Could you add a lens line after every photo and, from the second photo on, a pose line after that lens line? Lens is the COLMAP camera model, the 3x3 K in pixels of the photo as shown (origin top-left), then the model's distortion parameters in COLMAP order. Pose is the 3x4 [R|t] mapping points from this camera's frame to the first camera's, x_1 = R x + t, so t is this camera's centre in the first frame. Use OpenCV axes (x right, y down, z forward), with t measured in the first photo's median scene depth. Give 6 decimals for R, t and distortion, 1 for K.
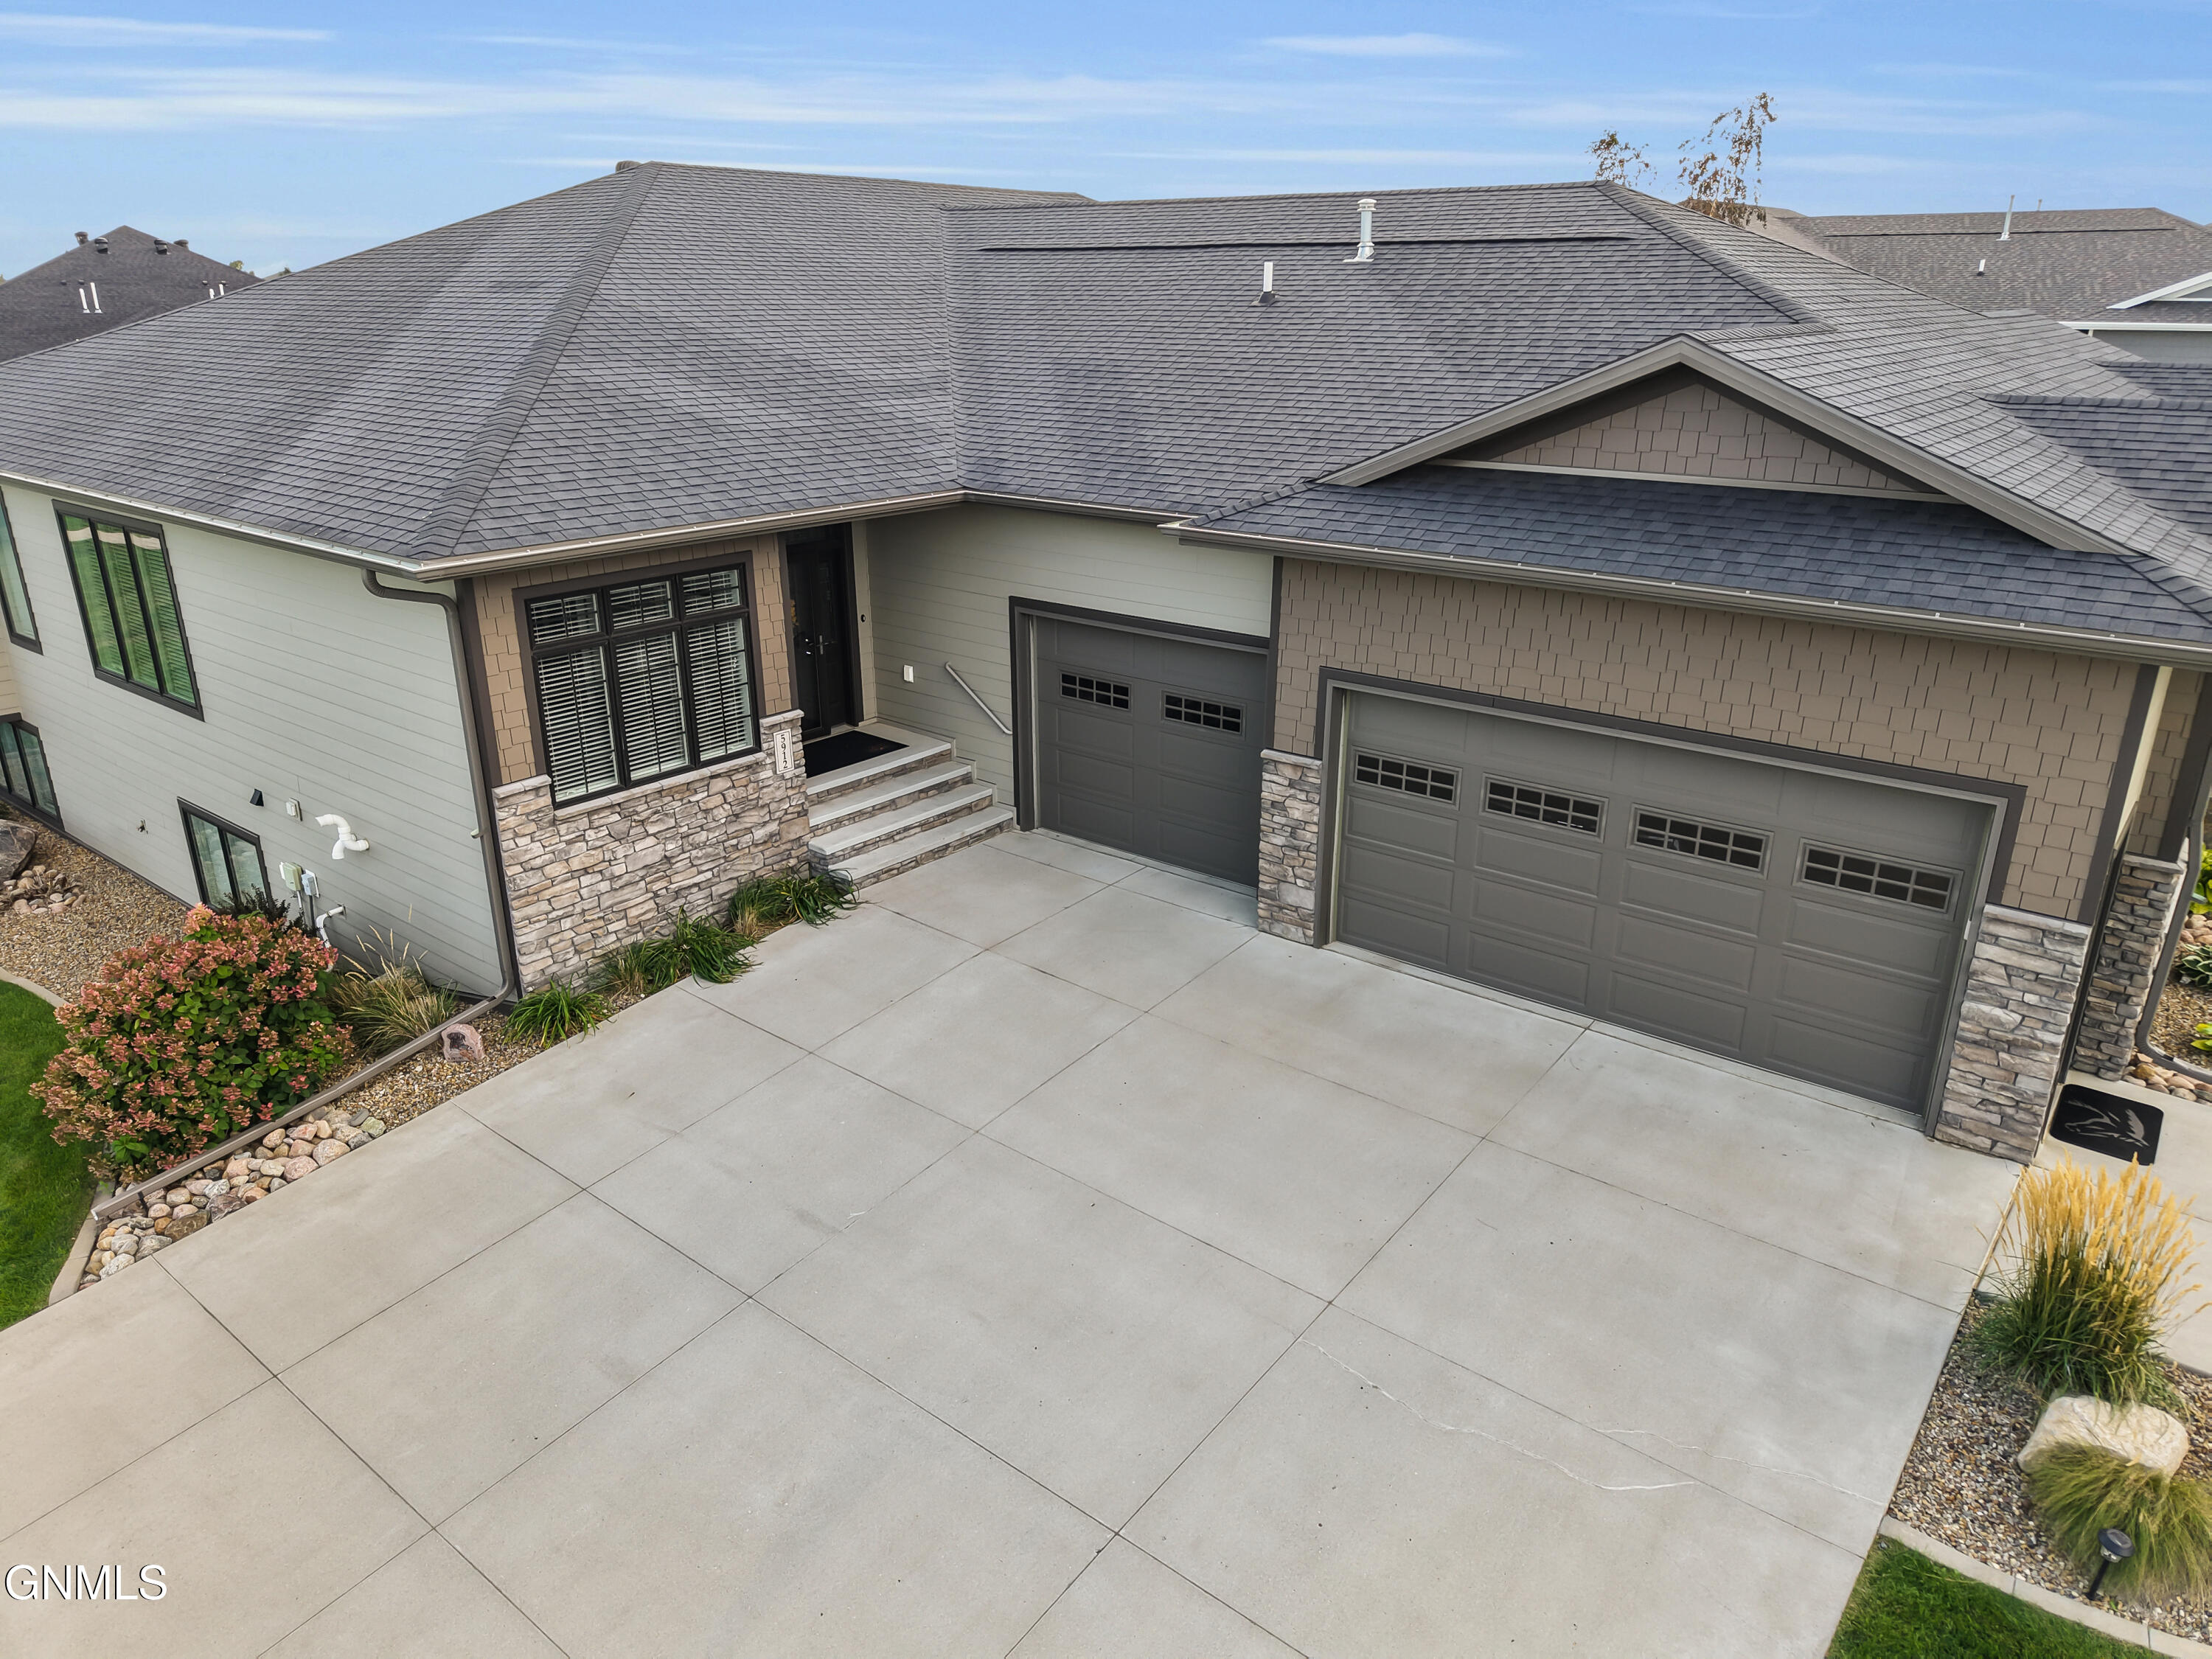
lens RADIAL K [[1535.2, 0, 1096.2], [0, 1535.2, 838.4], [0, 0, 1]] dist [0.040546, -0.039364]
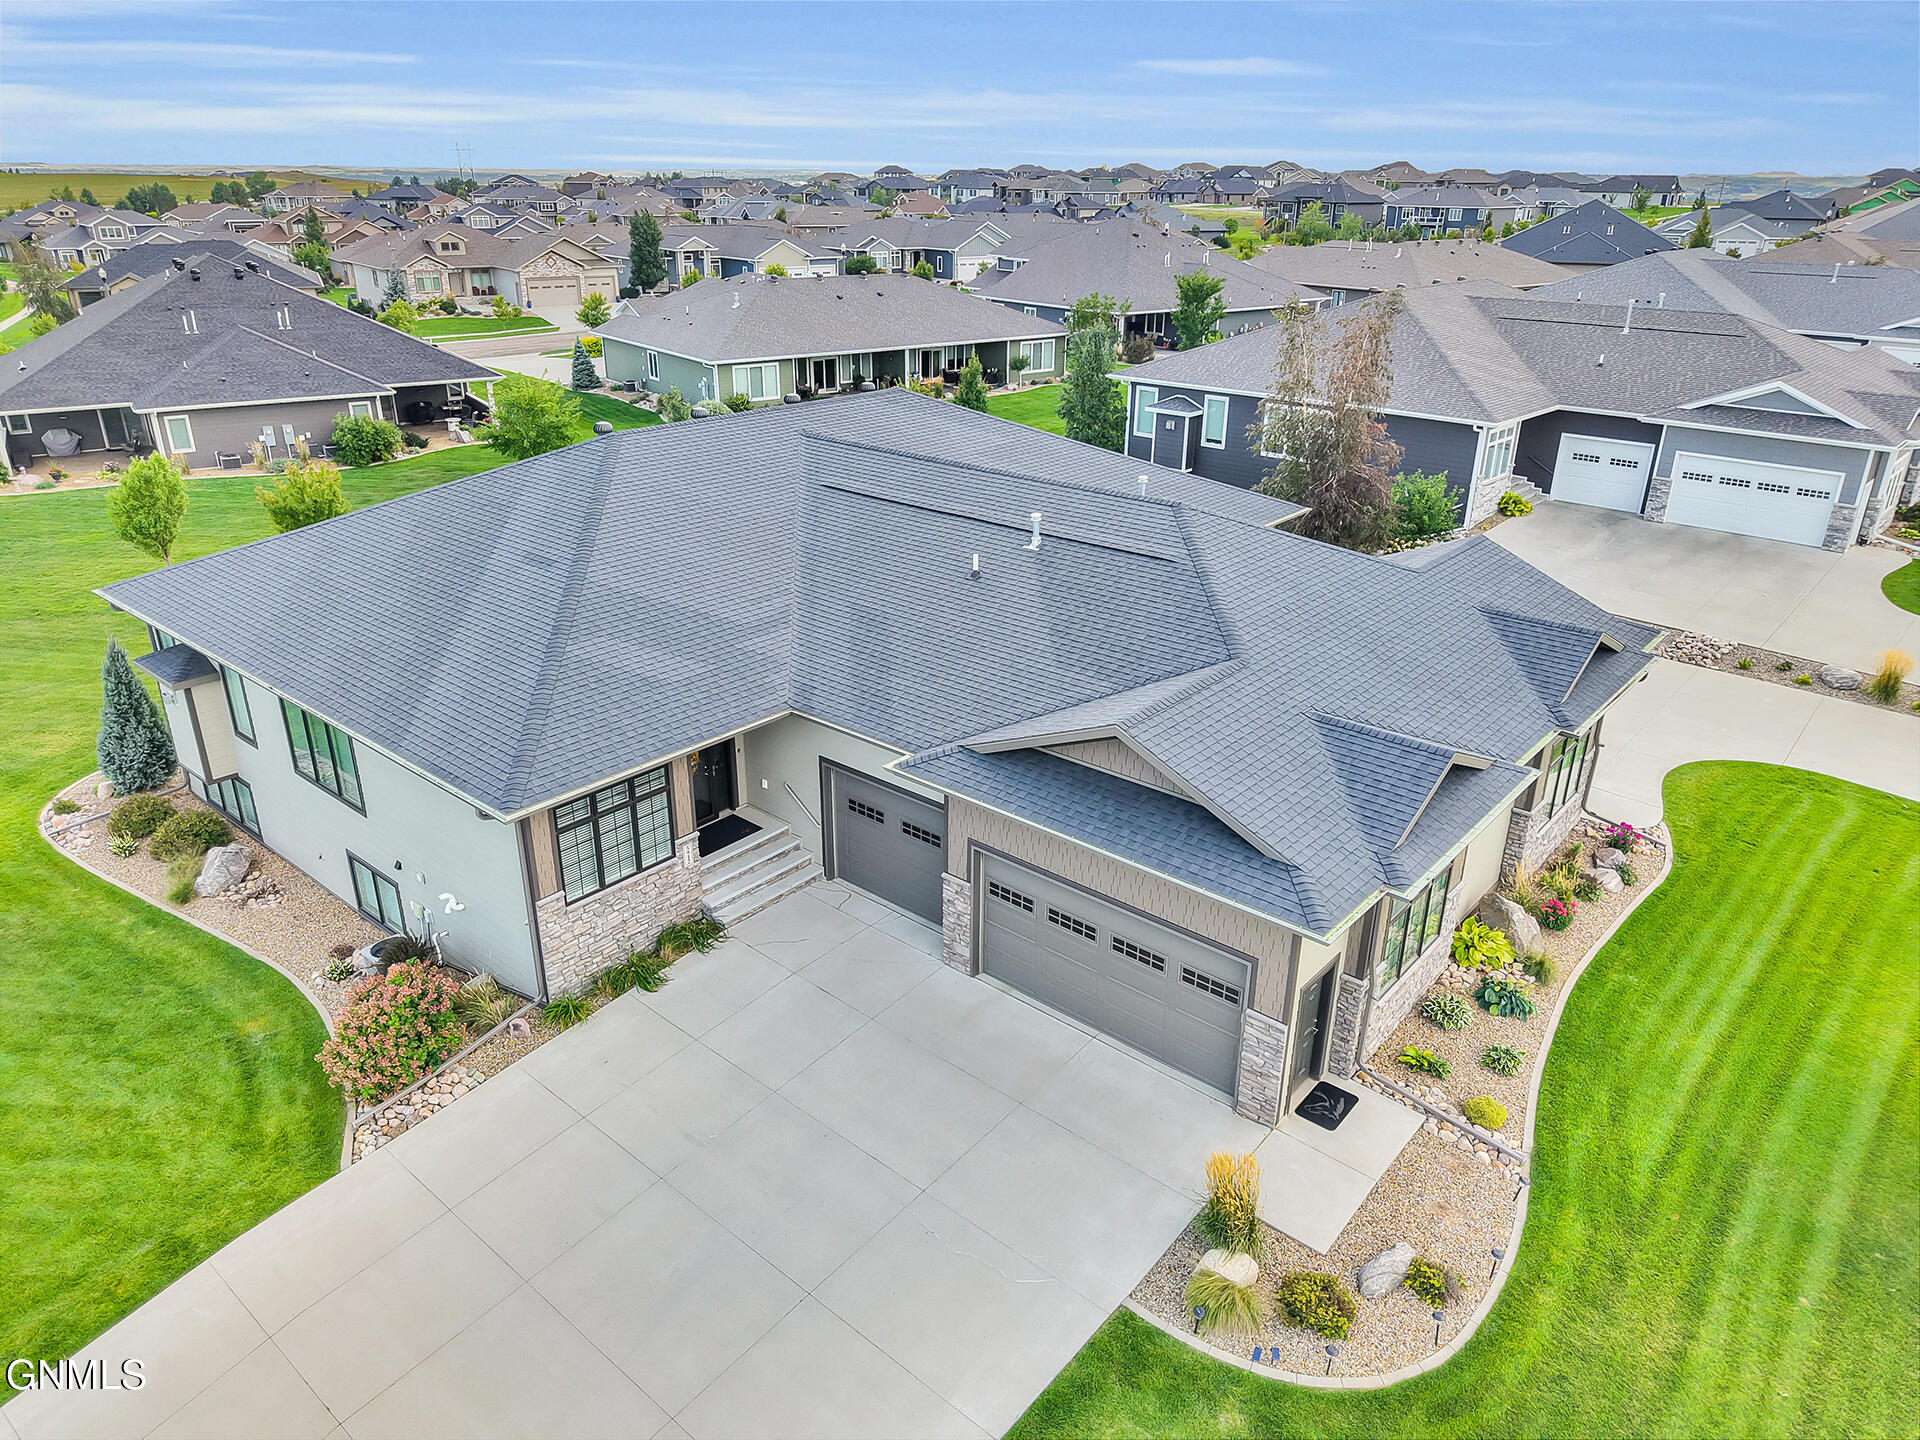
lens RADIAL K [[1371.4, 0, 956.4], [0, 1371.4, 714.3], [0, 0, 1]] dist [0.043281, -0.039280]
pose [[0.999318, 0.020215, -0.030917, 0.170835], [-0.018574, 0.998451, 0.052445, -0.333505], [0.031929, -0.051835, 0.998145, -0.640689]]
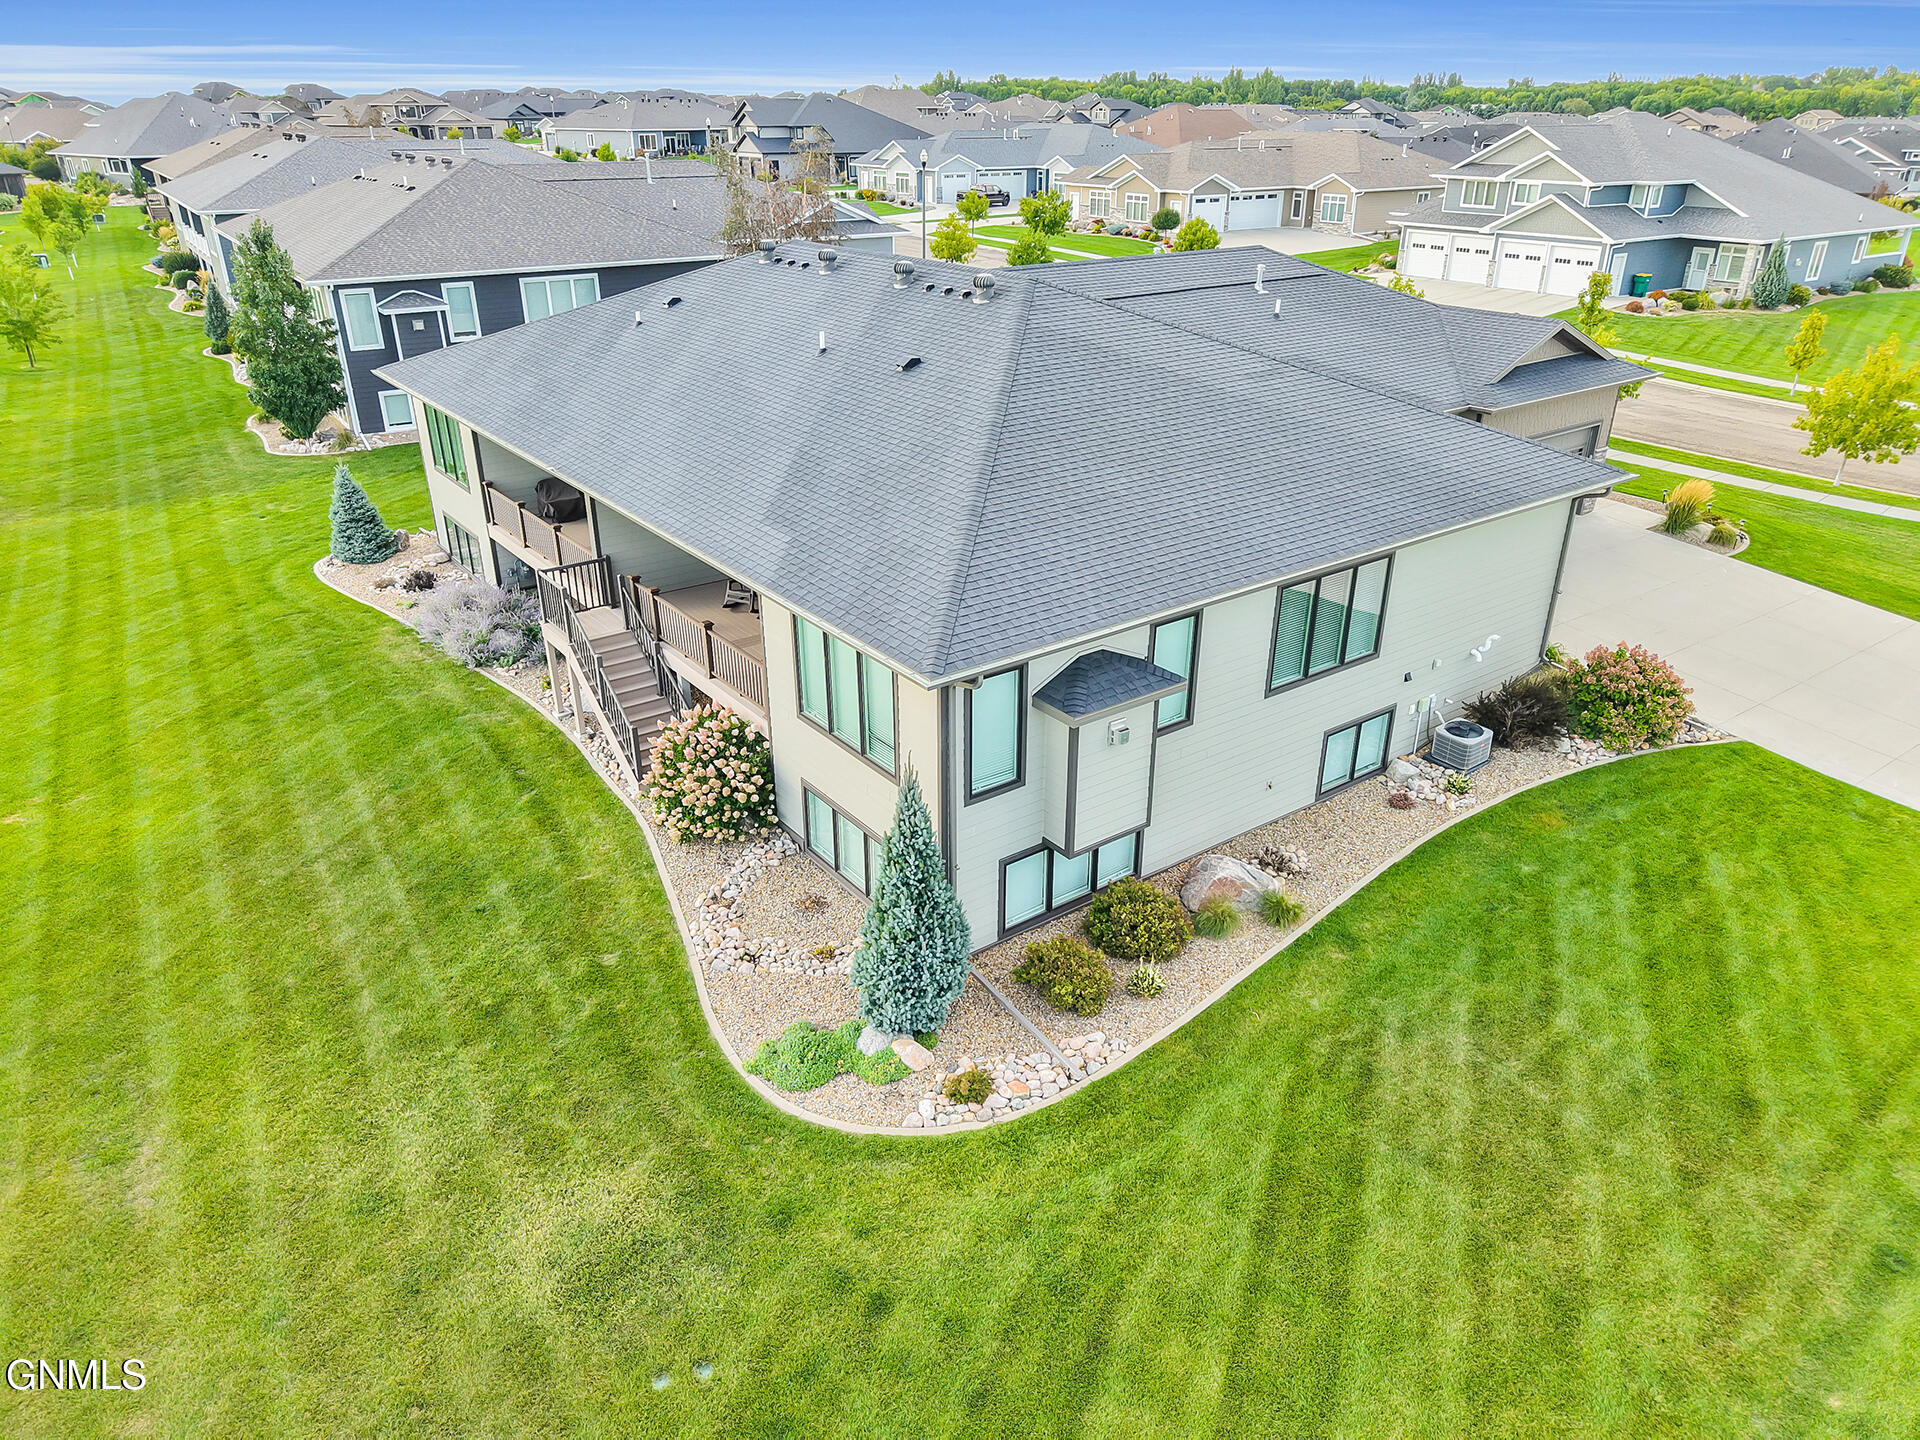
lens RADIAL K [[1332.5, 0, 951.5], [0, 1332.5, 727.7], [0, 0, 1]] dist [0.040546, -0.039364]
pose [[0.224279, -0.412561, 0.882888, -2.300885], [0.320617, 0.886771, 0.332930, -0.739544], [-0.920274, 0.208400, 0.331158, 1.109240]]
